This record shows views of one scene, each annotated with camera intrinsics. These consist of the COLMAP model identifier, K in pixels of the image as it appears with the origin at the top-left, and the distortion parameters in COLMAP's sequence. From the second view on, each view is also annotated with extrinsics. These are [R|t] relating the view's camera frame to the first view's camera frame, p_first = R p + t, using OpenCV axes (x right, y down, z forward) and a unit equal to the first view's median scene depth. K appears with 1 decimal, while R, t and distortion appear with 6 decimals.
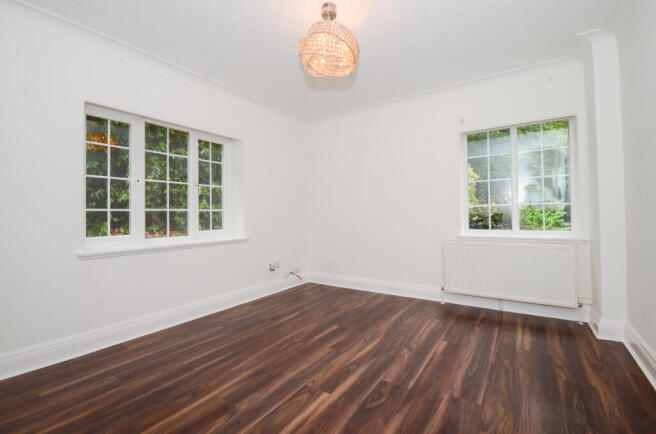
lens RADIAL K [[298.1, 0, 328.0], [0, 298.1, 217.0], [0, 0, 1]] dist [0.002747, 0.000335]
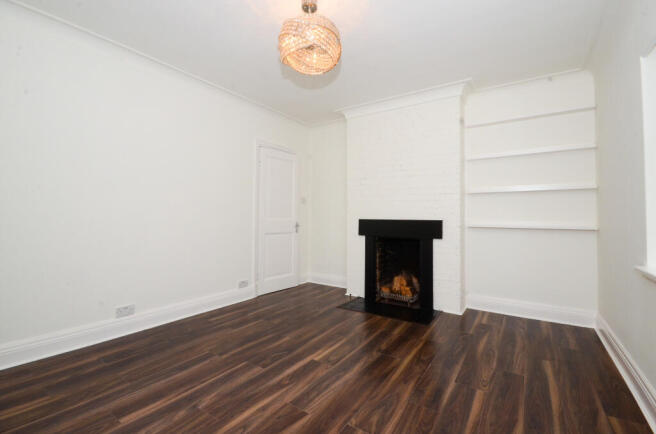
lens RADIAL K [[298.1, 0, 328.0], [0, 298.1, 217.0], [0, 0, 1]] dist [0.002747, 0.000335]
pose [[-0.999977, 0.006617, 0.001345, -0.055523], [0.006629, 0.999935, 0.009244, -0.016925], [-0.001283, 0.009253, -0.999956, 1.971181]]
